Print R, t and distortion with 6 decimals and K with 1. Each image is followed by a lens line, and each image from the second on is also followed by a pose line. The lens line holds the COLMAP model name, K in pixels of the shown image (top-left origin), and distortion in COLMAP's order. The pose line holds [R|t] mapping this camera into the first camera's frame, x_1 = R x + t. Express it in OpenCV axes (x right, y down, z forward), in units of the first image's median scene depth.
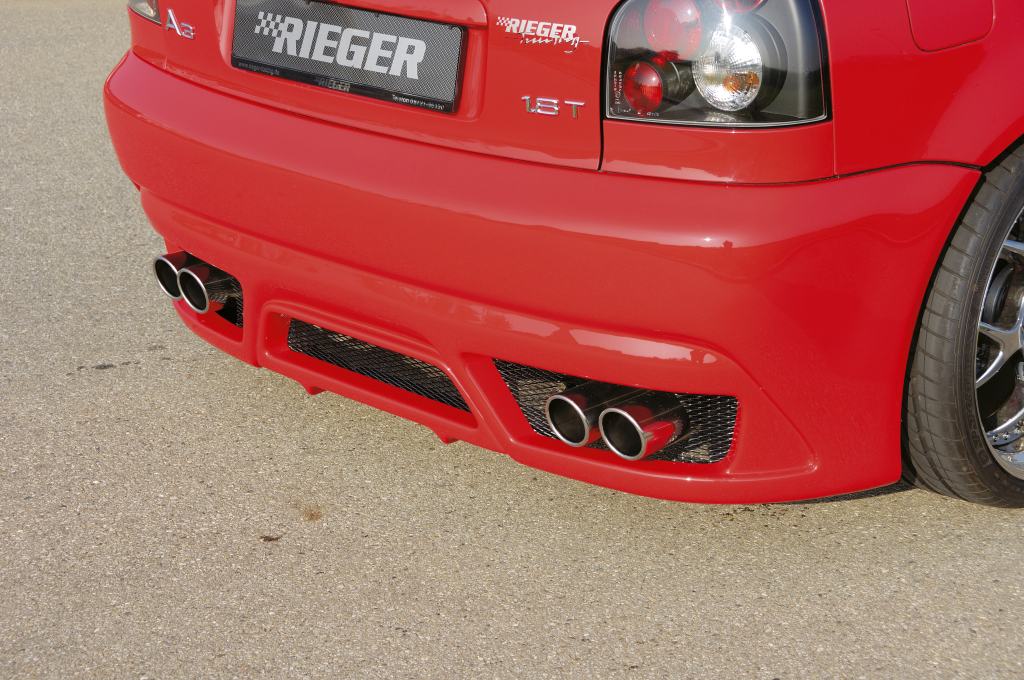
lens RADIAL K [[2100.8, 0, 495.7], [0, 2100.8, 341.9], [0, 0, 1]] dist [0.434395, 0.000000]
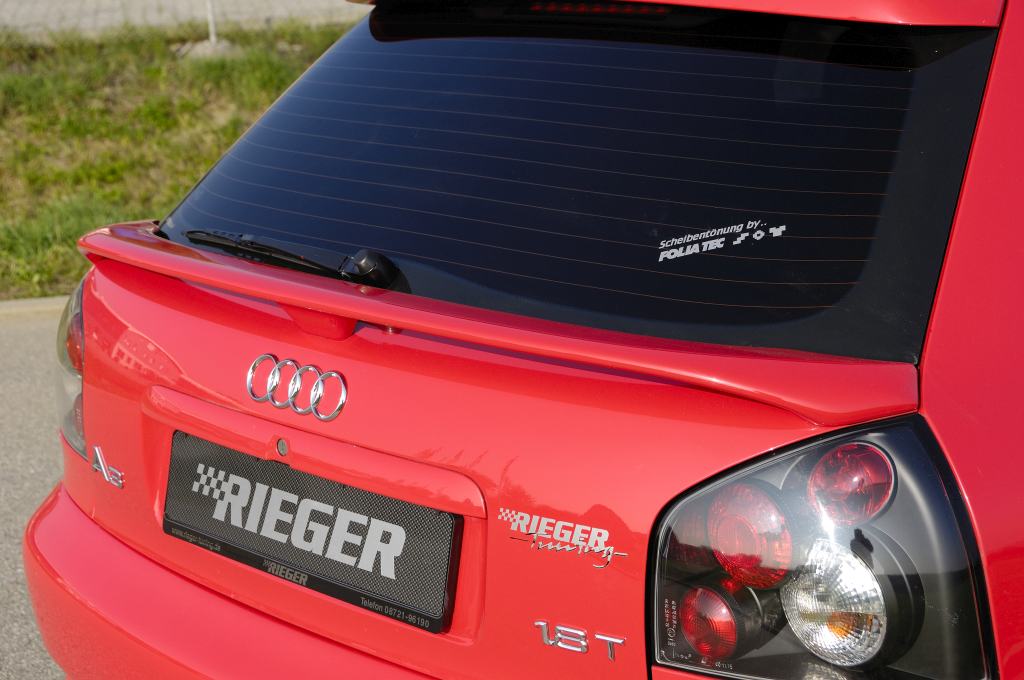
lens RADIAL K [[2083.2, 0, 491.0], [0, 2083.2, 389.7], [0, 0, 1]] dist [0.446816, 0.000000]
pose [[0.998563, -0.008774, -0.052869, 0.033475], [0.004209, 0.996299, -0.085857, -0.126810], [0.053427, 0.085511, 0.994904, 0.292460]]
